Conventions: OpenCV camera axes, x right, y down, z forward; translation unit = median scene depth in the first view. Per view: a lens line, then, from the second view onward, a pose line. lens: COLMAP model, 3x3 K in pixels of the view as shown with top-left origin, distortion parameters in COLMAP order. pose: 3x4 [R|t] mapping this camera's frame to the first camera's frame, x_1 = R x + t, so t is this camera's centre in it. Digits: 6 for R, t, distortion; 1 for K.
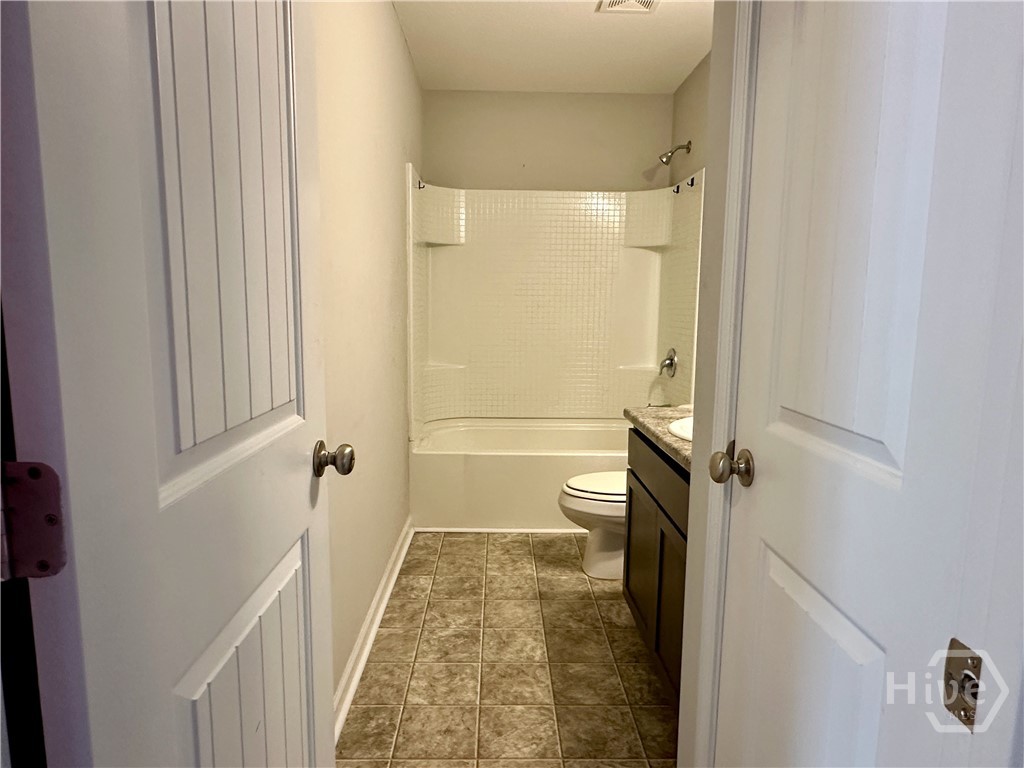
lens RADIAL K [[659.7, 0, 512.0], [0, 659.7, 384.0], [0, 0, 1]] dist [-0.031475, -0.000097]
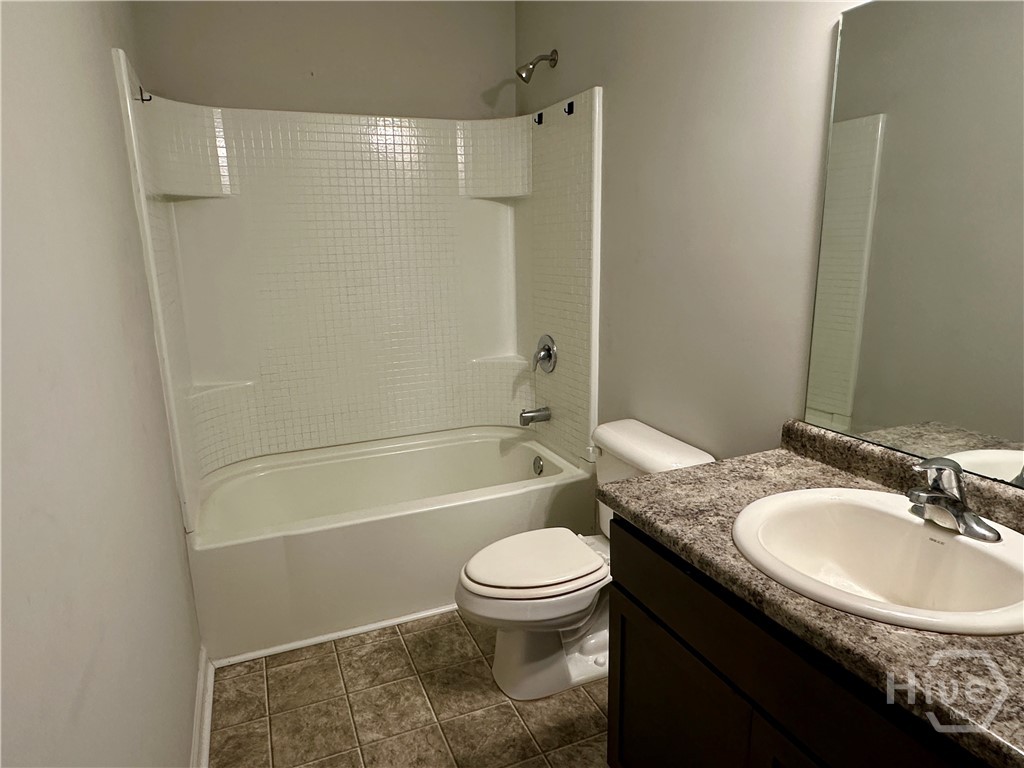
lens RADIAL K [[636.7, 0, 512.0], [0, 636.7, 384.0], [0, 0, 1]] dist [-0.006110, -0.001817]
pose [[0.925463, -0.114251, 0.361200, -0.072420], [0.077183, 0.990306, 0.115487, -0.092905], [-0.370893, -0.079000, 0.925309, 0.352124]]
